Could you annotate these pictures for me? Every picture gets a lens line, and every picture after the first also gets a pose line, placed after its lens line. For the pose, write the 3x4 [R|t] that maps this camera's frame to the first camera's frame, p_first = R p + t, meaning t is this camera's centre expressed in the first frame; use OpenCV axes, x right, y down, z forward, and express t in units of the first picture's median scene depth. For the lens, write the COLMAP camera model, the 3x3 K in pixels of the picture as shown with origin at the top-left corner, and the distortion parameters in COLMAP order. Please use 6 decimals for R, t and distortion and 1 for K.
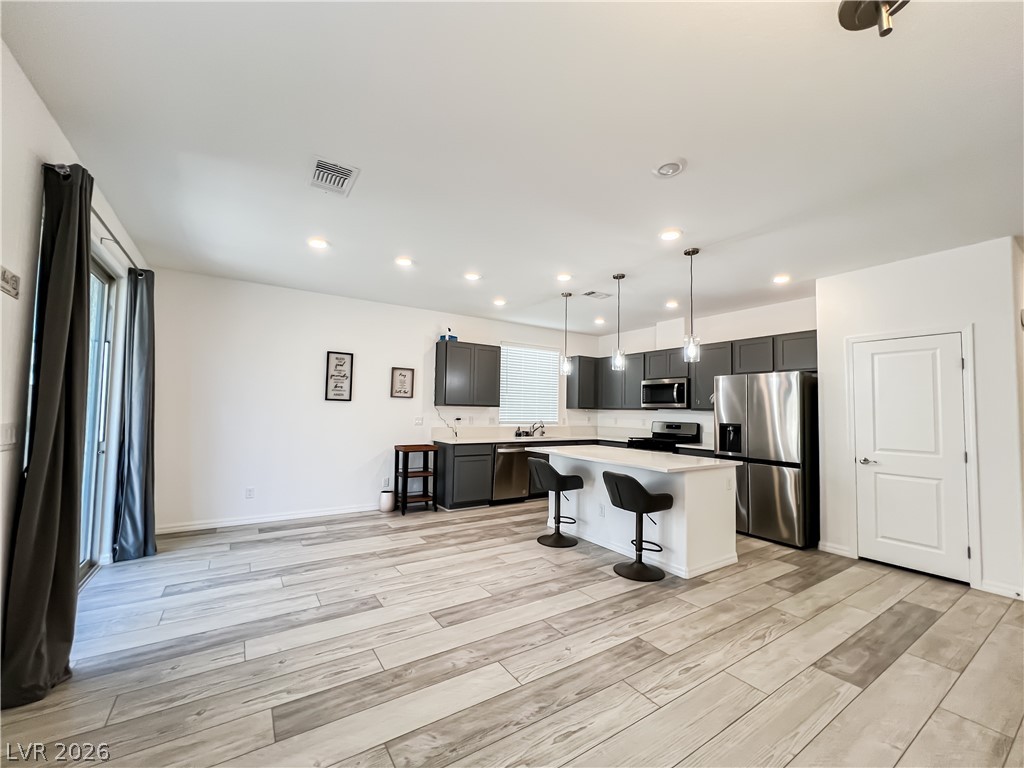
lens RADIAL K [[415.0, 0, 508.4], [0, 415.0, 390.3], [0, 0, 1]] dist [-0.002450, 0.000901]
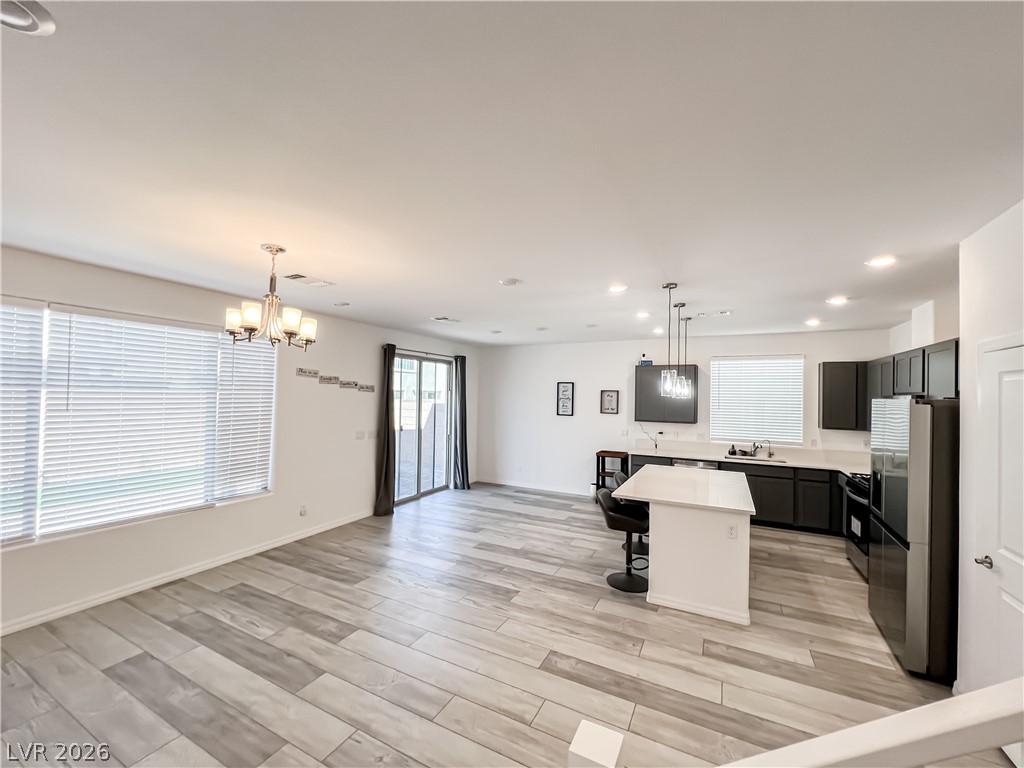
lens RADIAL K [[415.1, 0, 508.5], [0, 415.1, 389.4], [0, 0, 1]] dist [-0.003100, 0.001238]
pose [[0.487561, -0.023302, -0.872778, 0.955450], [0.035176, 0.999356, -0.007031, -0.078909], [0.872380, -0.027273, 0.488067, 0.141729]]
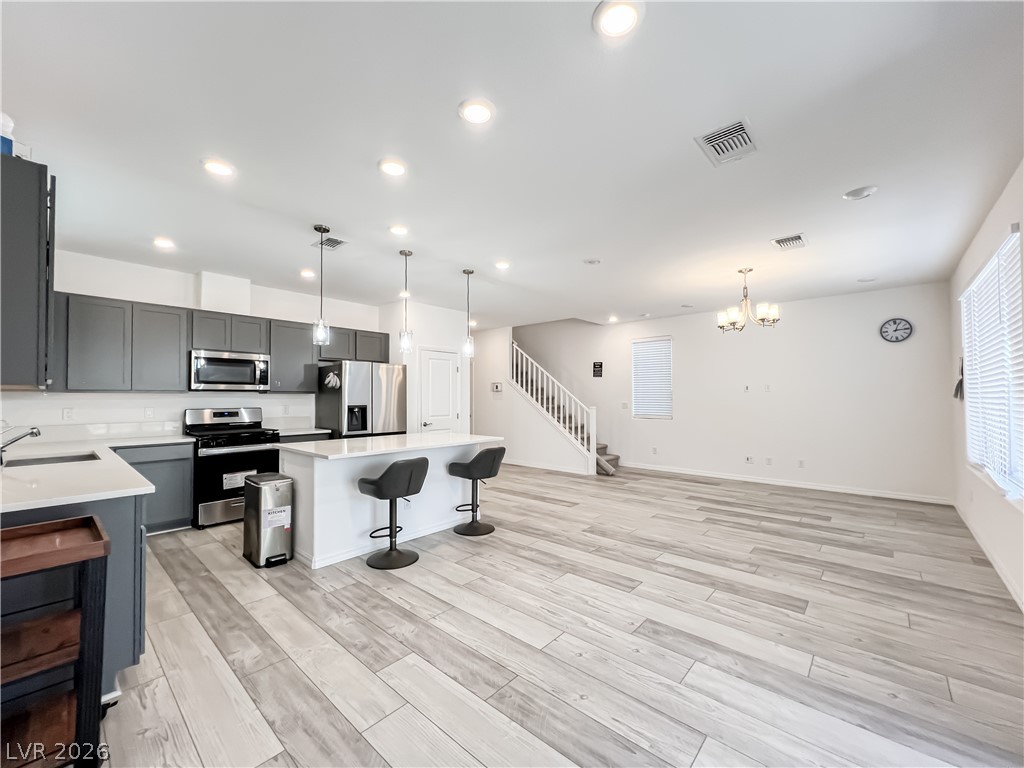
lens RADIAL K [[415.0, 0, 507.5], [0, 415.0, 389.0], [0, 0, 1]] dist [-0.002450, 0.000901]
pose [[-0.254981, 0.000028, 0.966946, -0.718434], [-0.051758, 0.998566, -0.013678, 0.035608], [-0.965560, -0.053535, -0.254614, 1.018152]]
